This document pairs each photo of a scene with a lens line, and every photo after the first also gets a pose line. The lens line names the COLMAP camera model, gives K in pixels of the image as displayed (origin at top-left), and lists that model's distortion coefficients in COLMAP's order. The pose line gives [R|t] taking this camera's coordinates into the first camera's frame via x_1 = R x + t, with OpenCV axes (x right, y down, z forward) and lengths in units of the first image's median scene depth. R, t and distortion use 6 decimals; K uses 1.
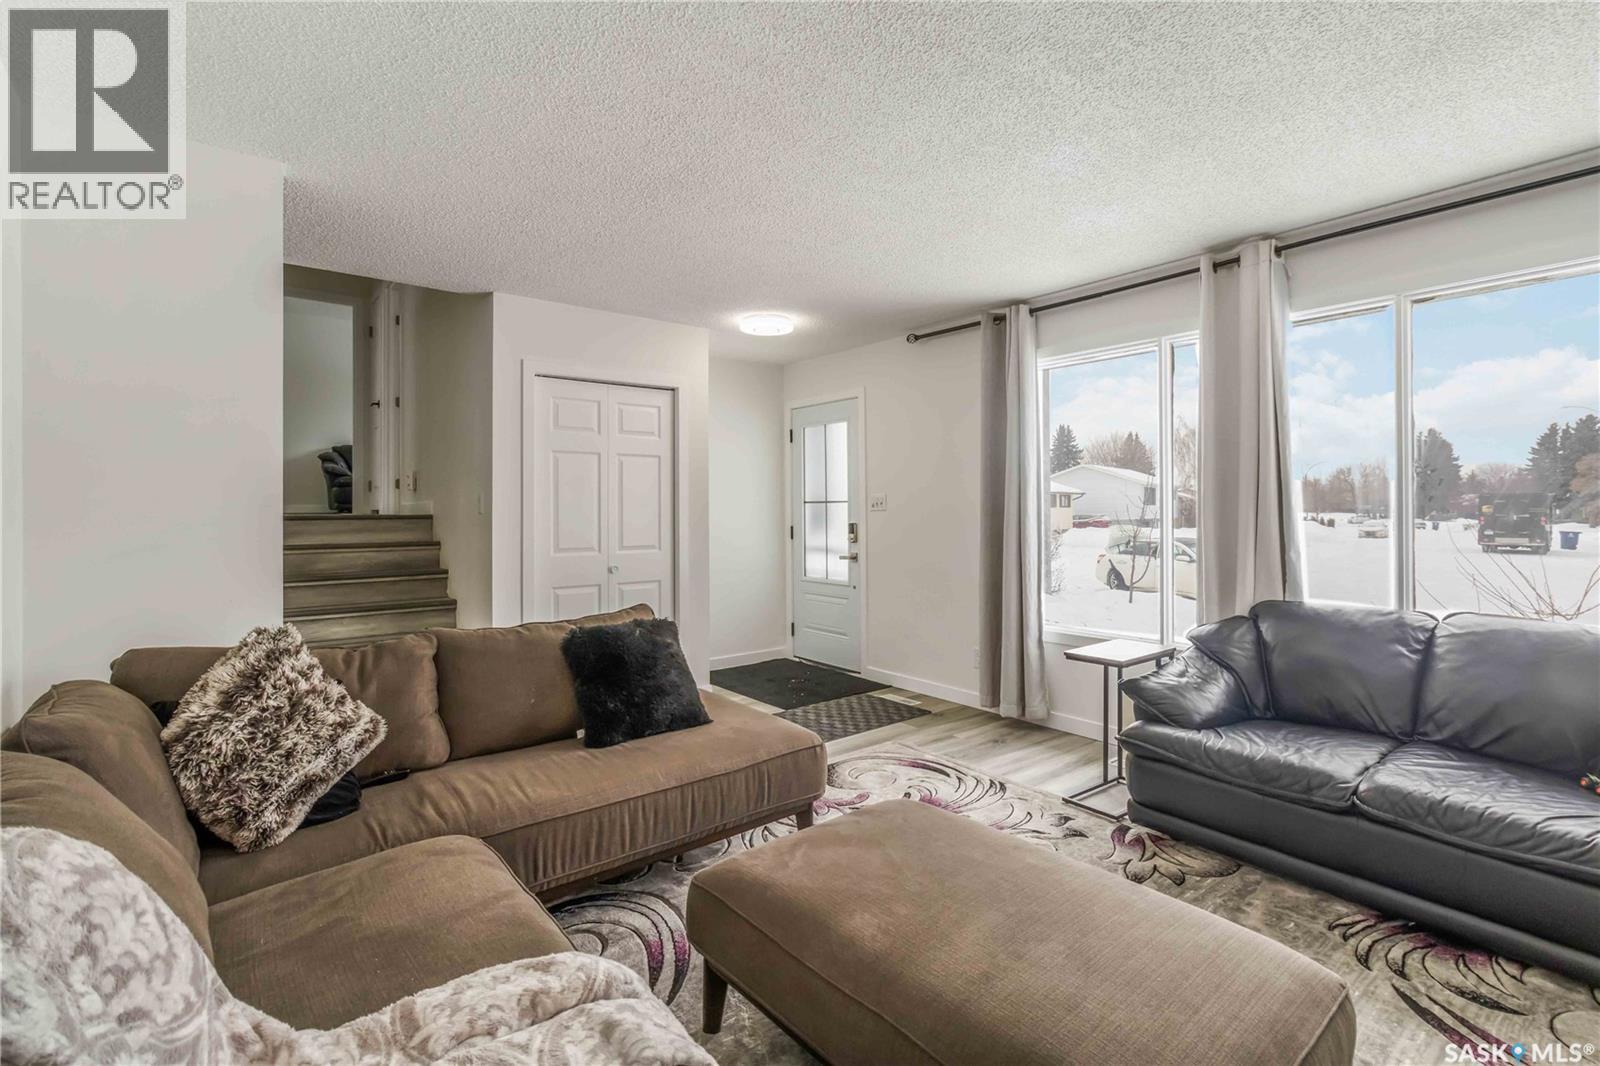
lens RADIAL K [[743.9, 0, 803.1], [0, 743.9, 517.4], [0, 0, 1]] dist [0.003032, 0.000148]
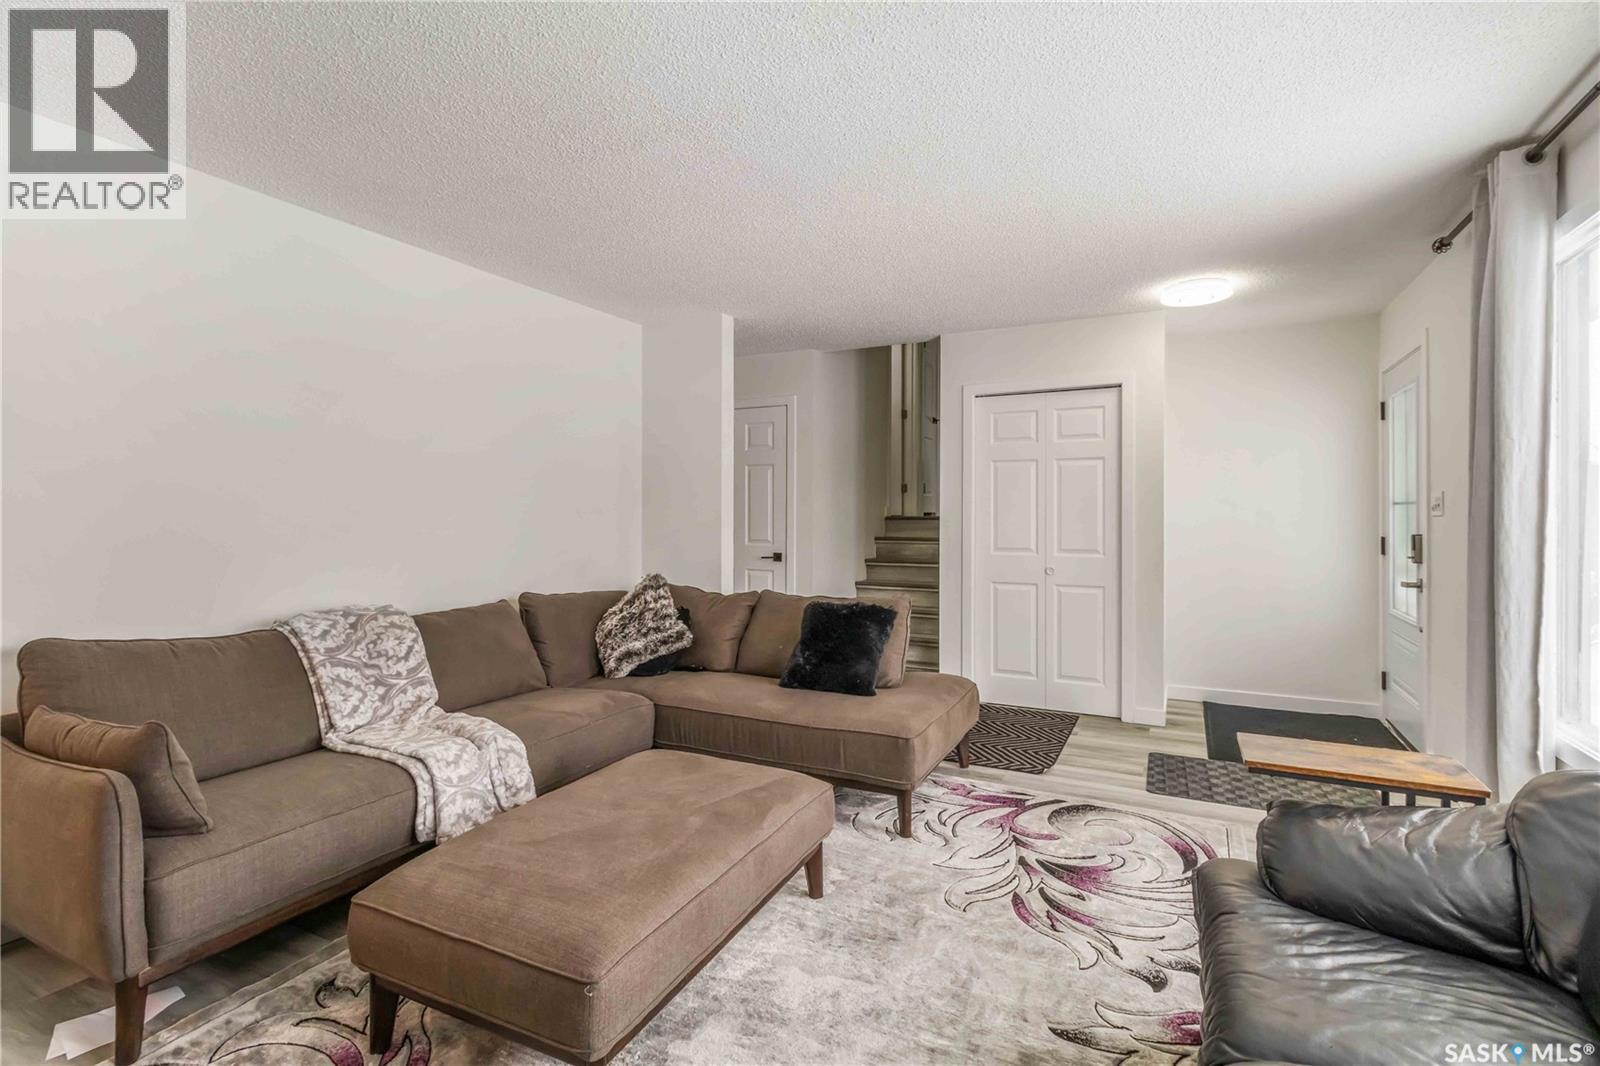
lens RADIAL K [[743.9, 0, 808.0], [0, 743.9, 522.3], [0, 0, 1]] dist [0.003032, 0.000148]
pose [[0.411598, 0.015667, -0.911231, 0.597749], [-0.011804, 0.999860, 0.011859, -0.006585], [0.911289, 0.005875, 0.411725, 0.286625]]
